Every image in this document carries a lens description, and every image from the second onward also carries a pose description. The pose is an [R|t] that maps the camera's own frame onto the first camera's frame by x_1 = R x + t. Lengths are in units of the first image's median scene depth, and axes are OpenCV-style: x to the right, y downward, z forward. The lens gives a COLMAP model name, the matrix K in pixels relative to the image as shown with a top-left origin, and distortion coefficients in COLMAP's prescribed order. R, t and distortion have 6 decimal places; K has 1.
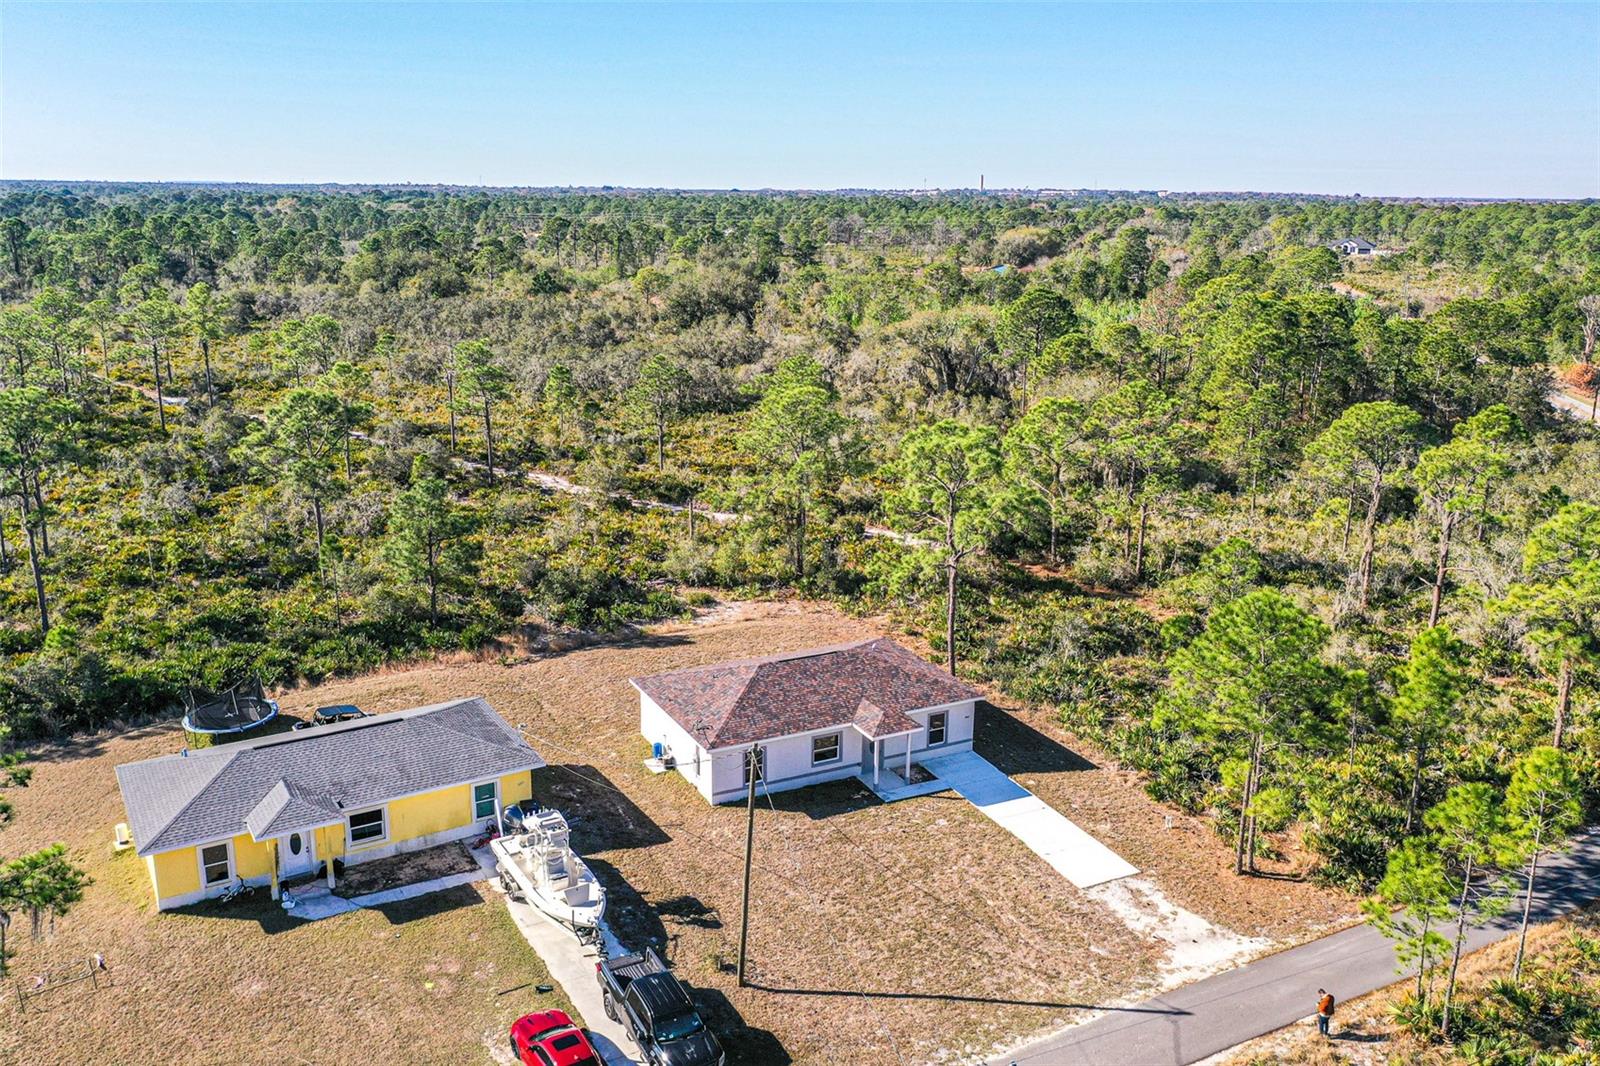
lens RADIAL K [[1290.7, 0, 800.0], [0, 1290.7, 533.0], [0, 0, 1]] dist [0.011658, -0.000743]
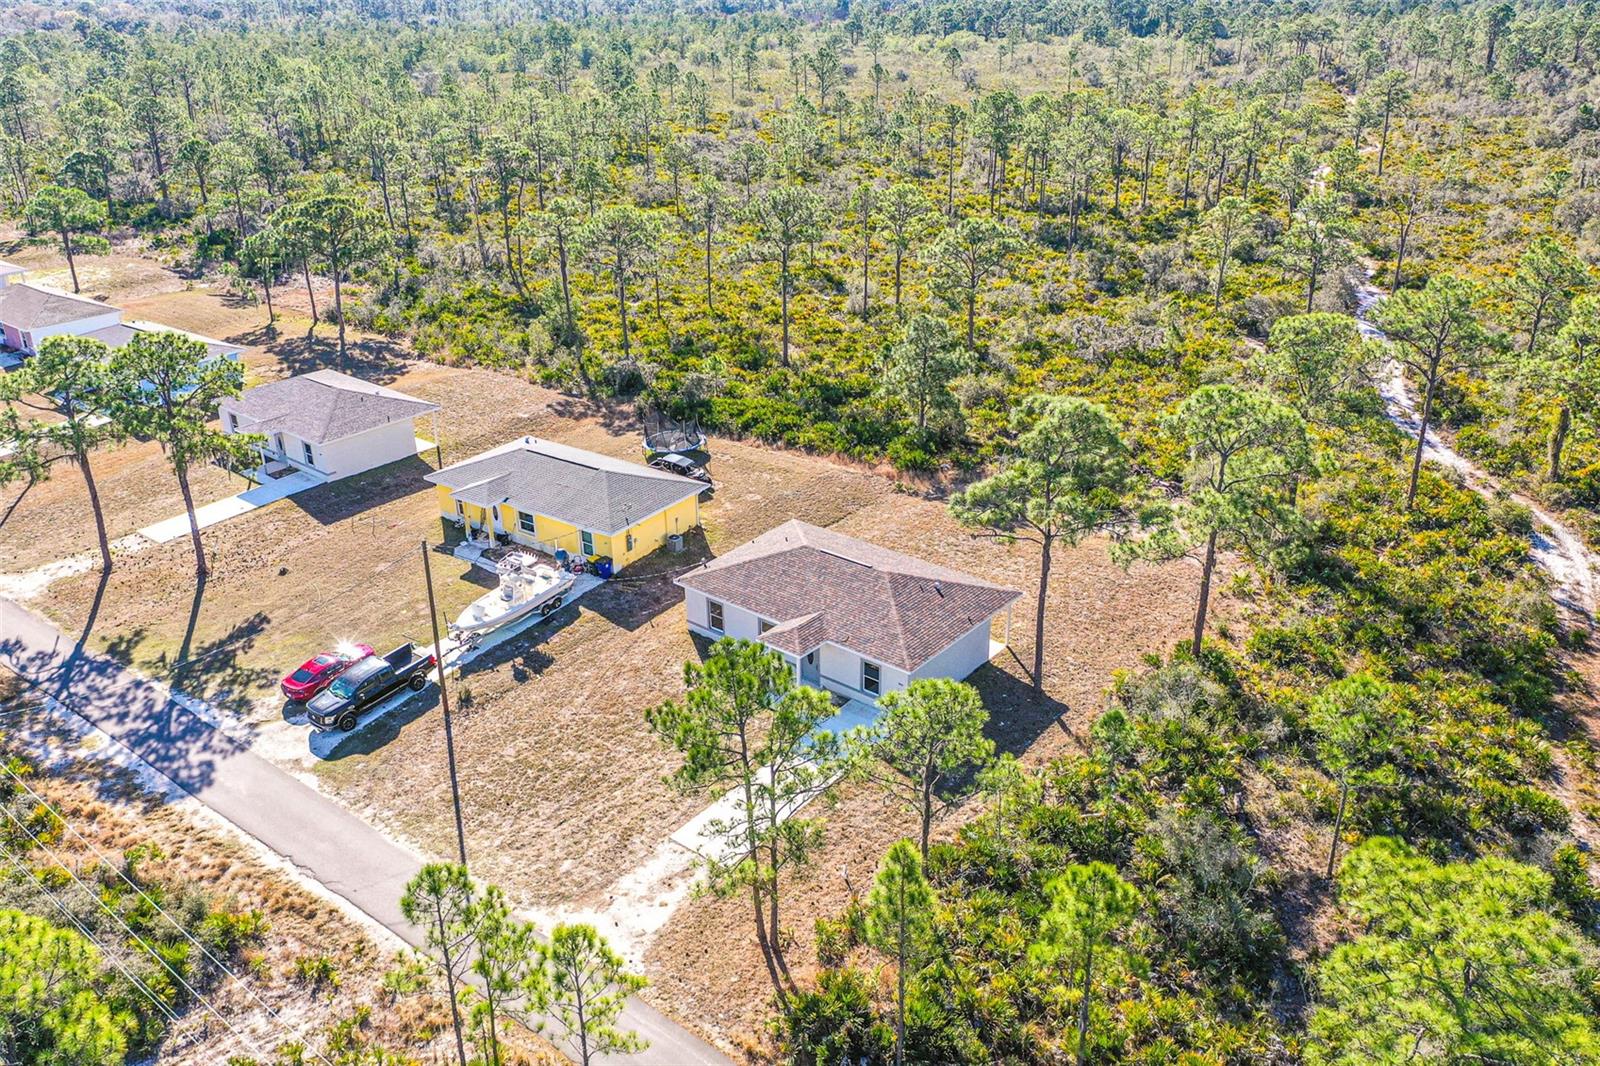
lens RADIAL K [[1261.8, 0, 800.0], [0, 1261.8, 533.0], [0, 0, 1]] dist [0.002596, -0.006744]
pose [[0.412742, 0.363863, -0.835014, 0.587988], [-0.217143, 0.929619, 0.297755, -0.151094], [0.884586, 0.058421, 0.462703, 0.368769]]
